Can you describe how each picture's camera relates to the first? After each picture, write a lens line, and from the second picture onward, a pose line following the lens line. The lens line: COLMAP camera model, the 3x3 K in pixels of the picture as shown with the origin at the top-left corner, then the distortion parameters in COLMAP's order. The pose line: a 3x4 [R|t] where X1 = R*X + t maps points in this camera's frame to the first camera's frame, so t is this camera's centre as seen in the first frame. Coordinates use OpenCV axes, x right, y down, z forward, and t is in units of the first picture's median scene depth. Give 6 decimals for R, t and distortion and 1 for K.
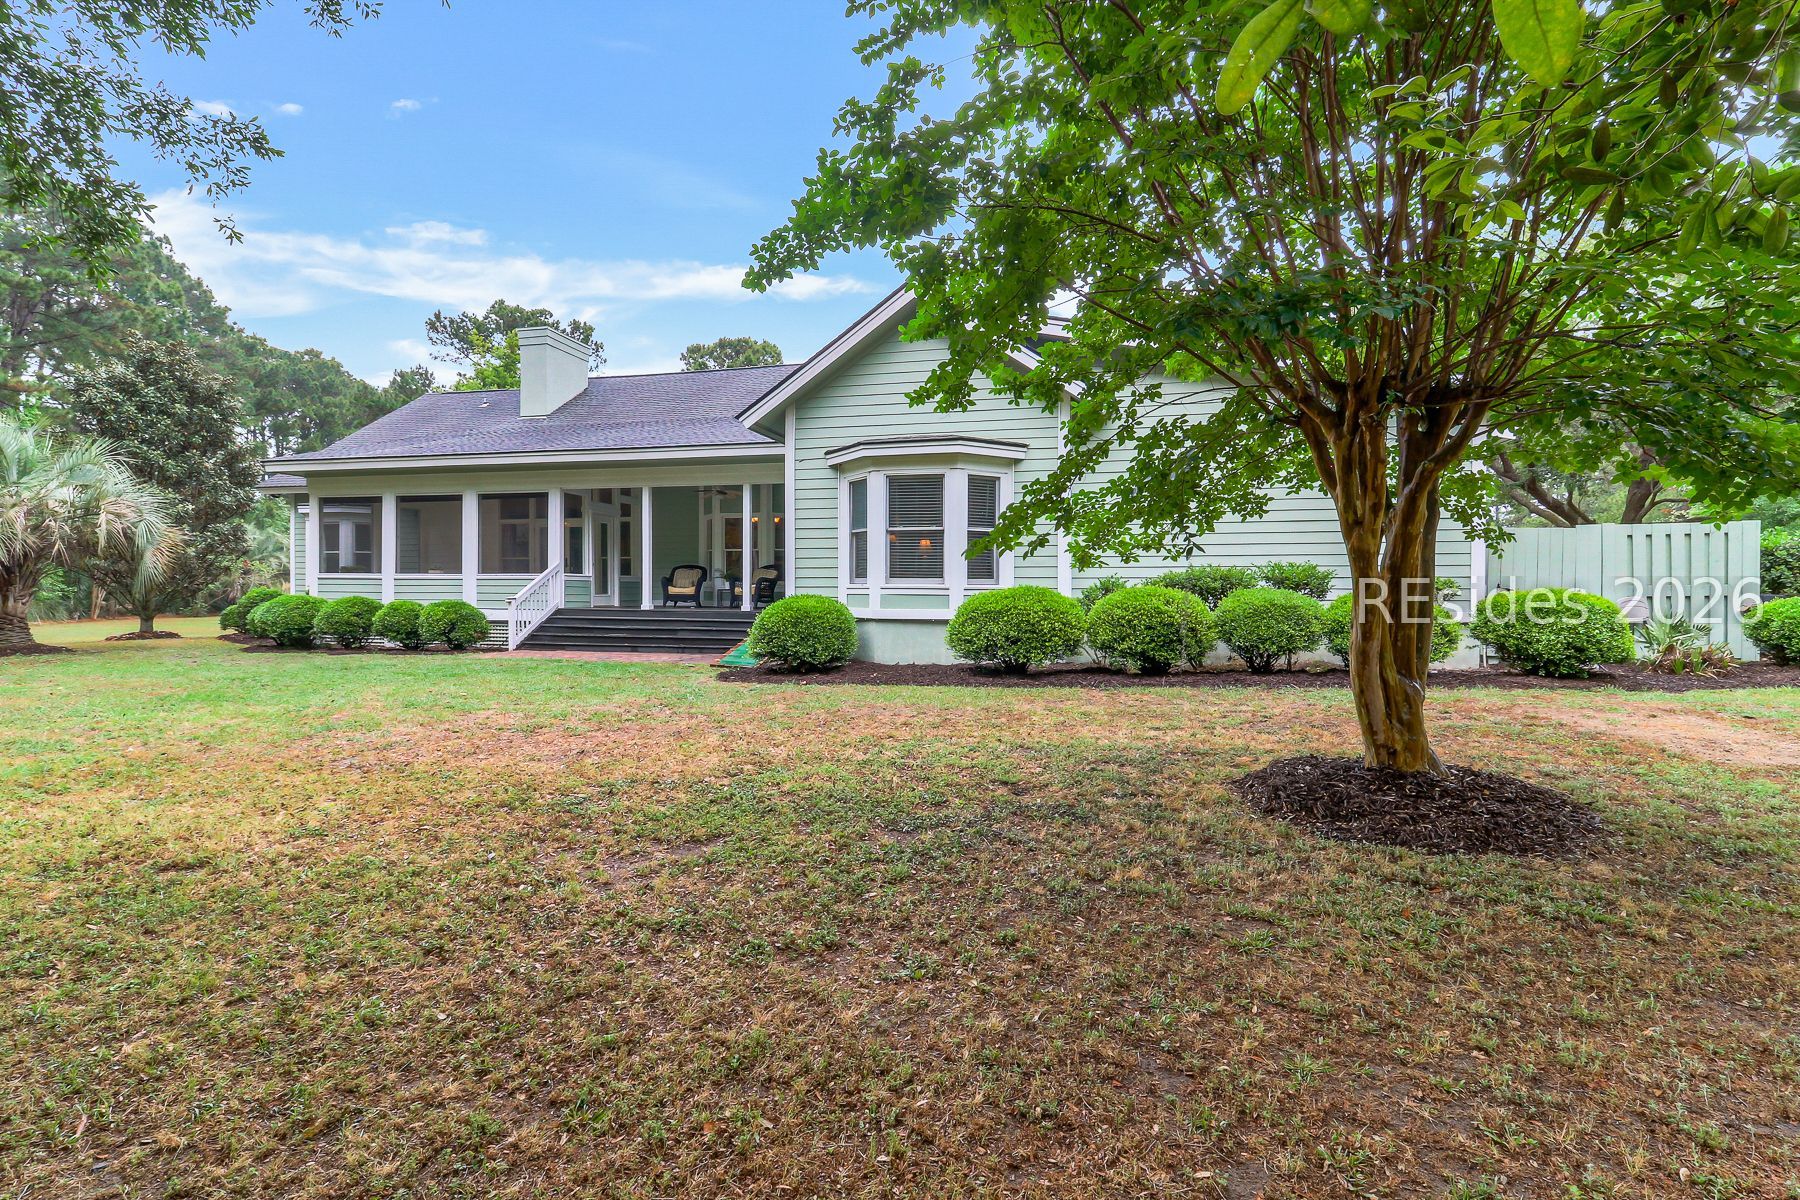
lens RADIAL K [[842.5, 0, 901.9], [0, 842.5, 595.9], [0, 0, 1]] dist [0.005818, -0.000306]
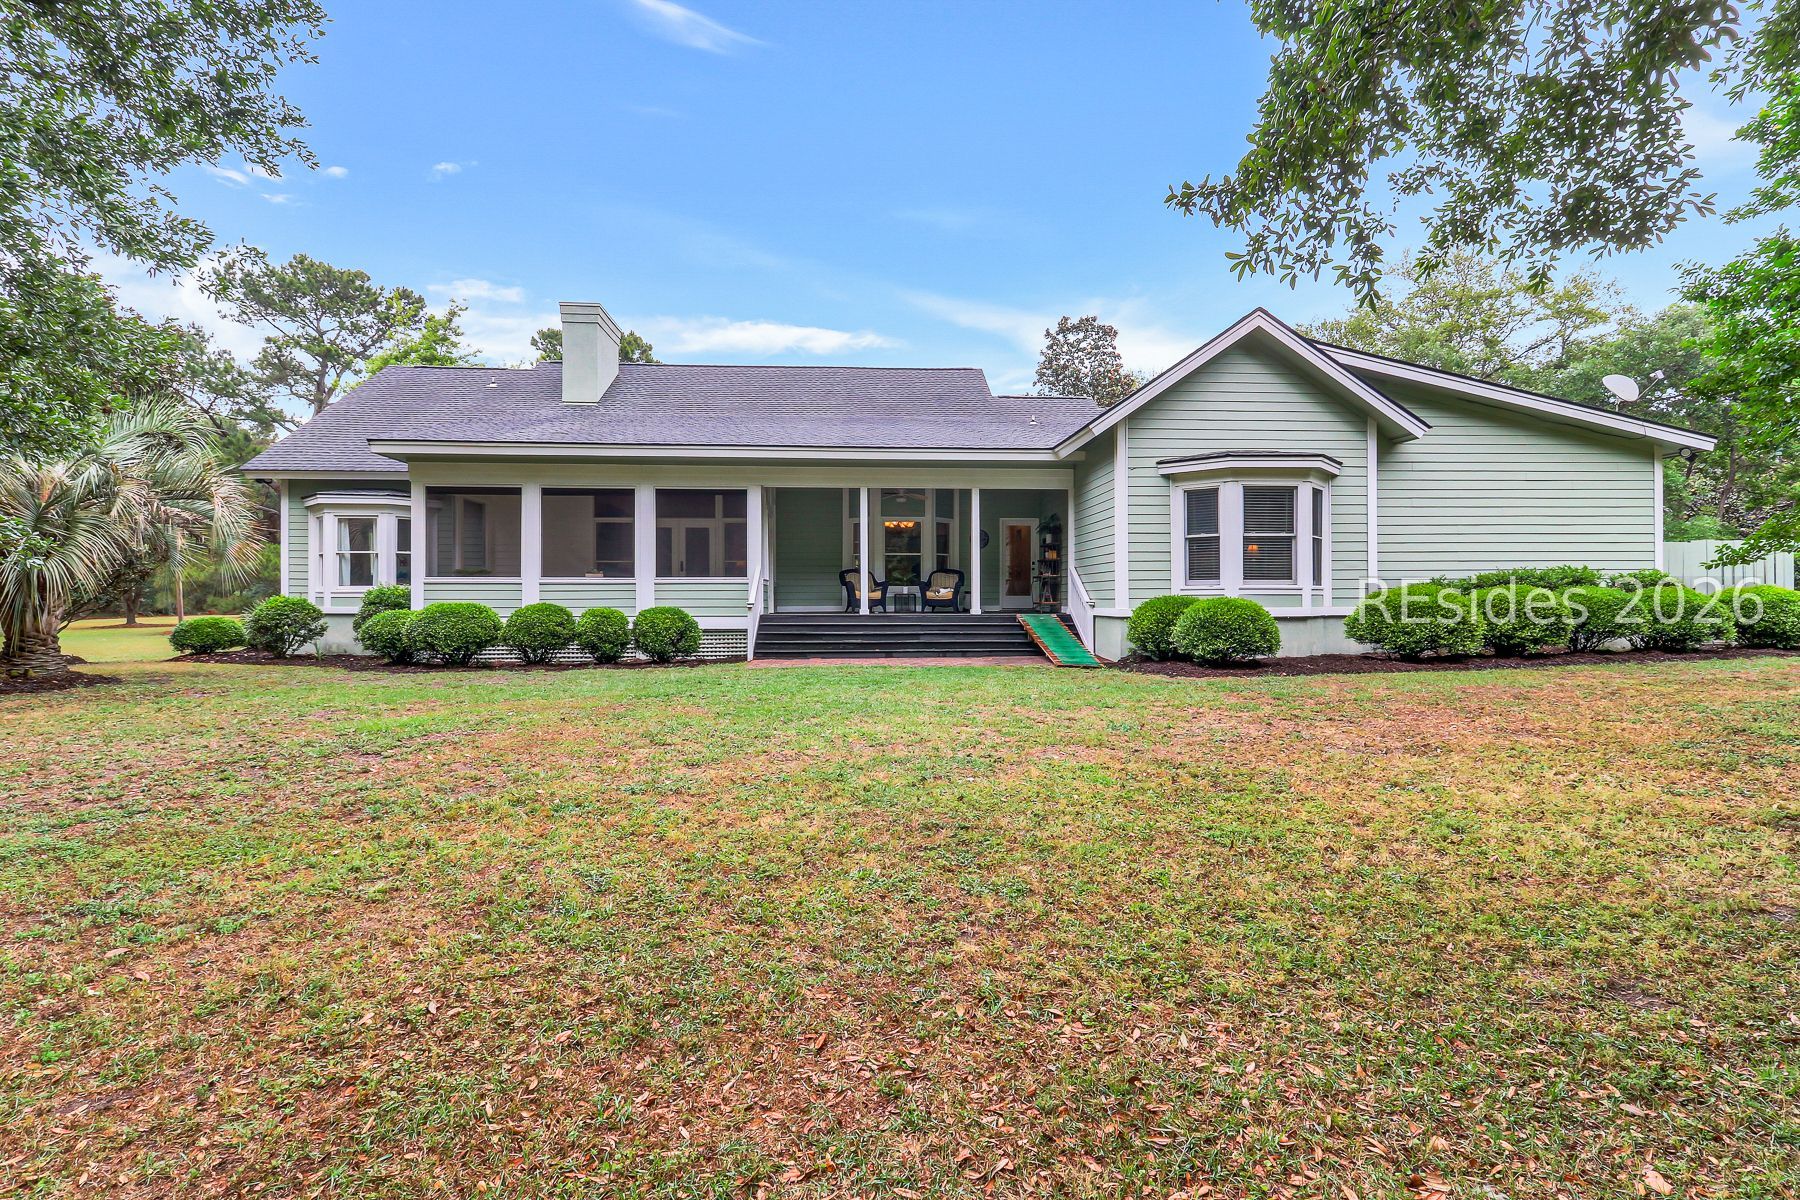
lens RADIAL K [[842.5, 0, 896.6], [0, 842.5, 600.4], [0, 0, 1]] dist [0.005818, -0.000306]
pose [[0.953980, -0.007333, 0.299782, -0.556295], [0.008543, 0.999960, -0.002726, 0.002790], [-0.299750, 0.005161, 0.954004, 0.071025]]
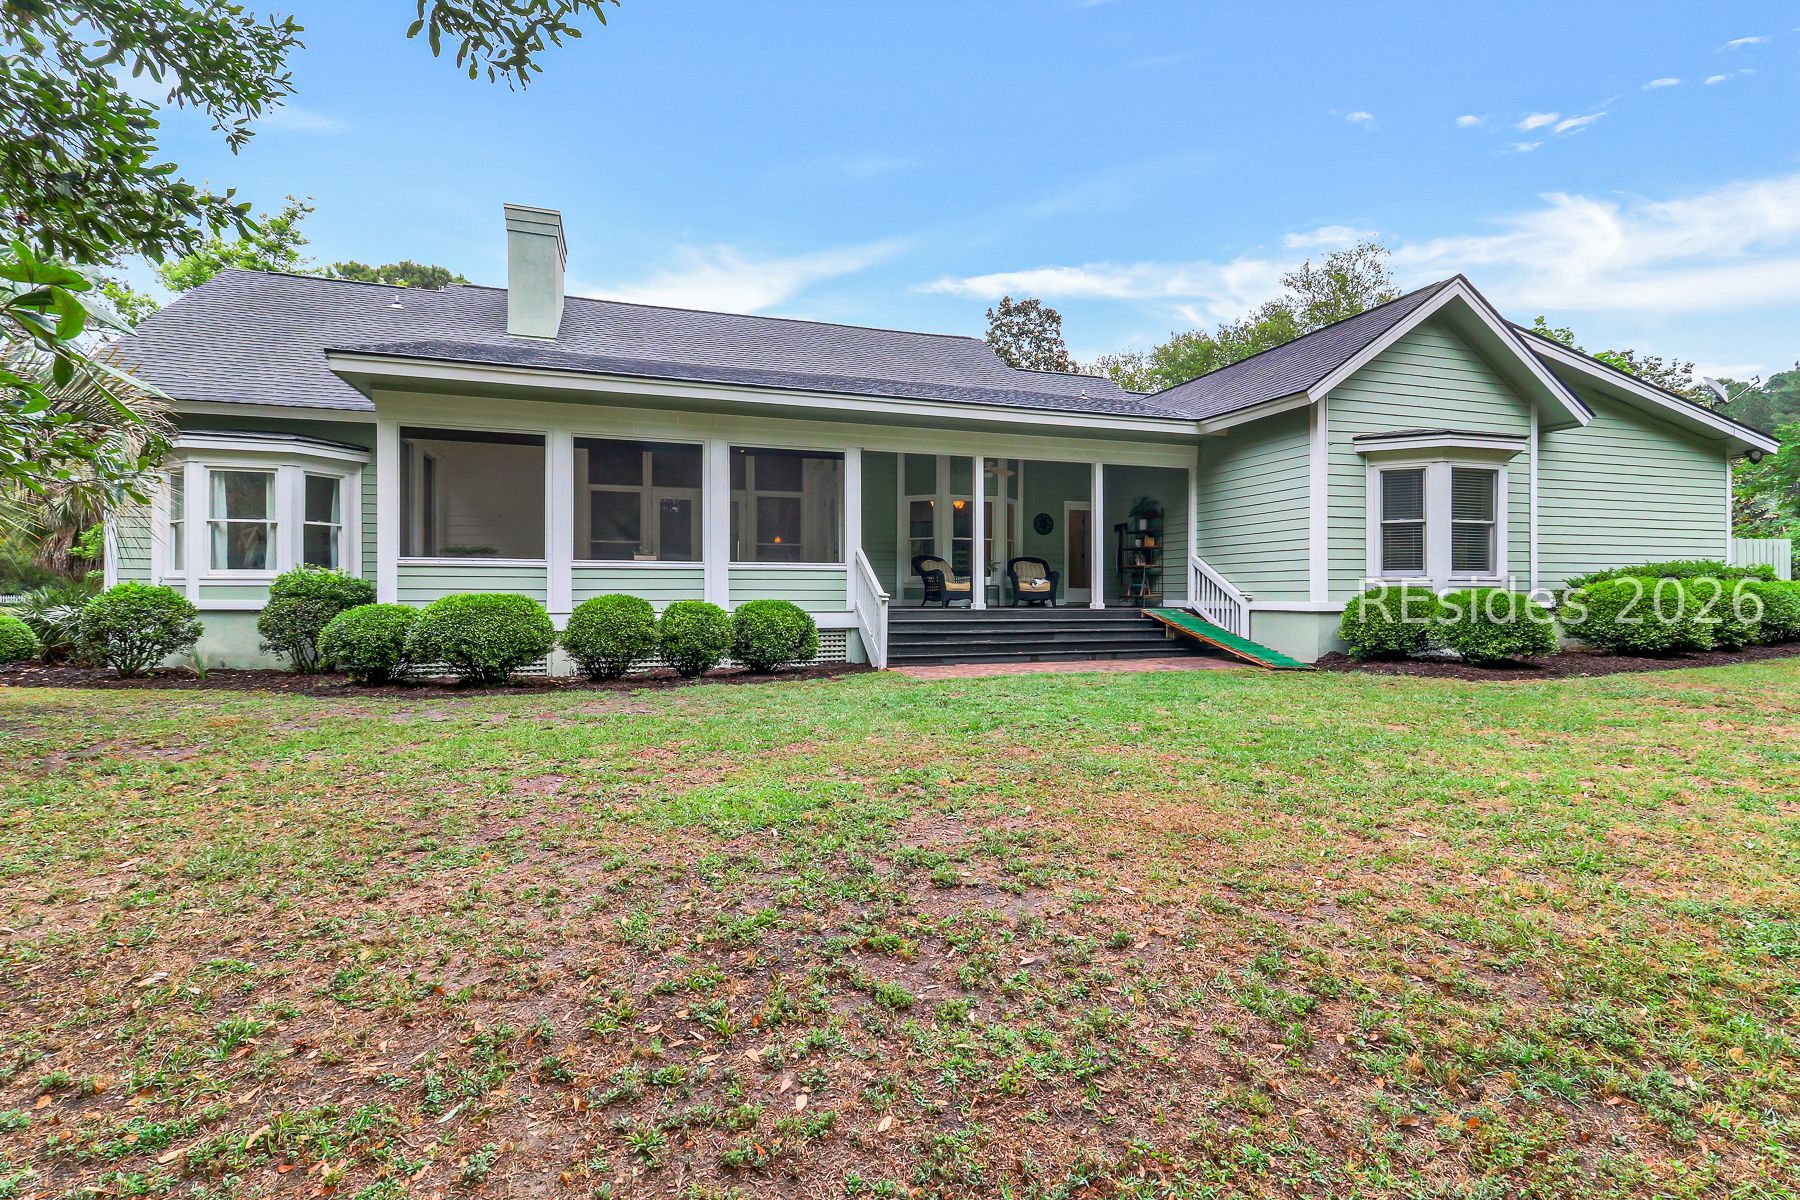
lens RADIAL K [[842.5, 0, 903.2], [0, 842.5, 598.0], [0, 0, 1]] dist [0.005818, -0.000306]
pose [[0.847806, -0.007366, 0.530255, -0.788517], [0.006805, 0.999972, 0.003011, 0.002282], [-0.530263, 0.001056, 0.847833, 0.361029]]
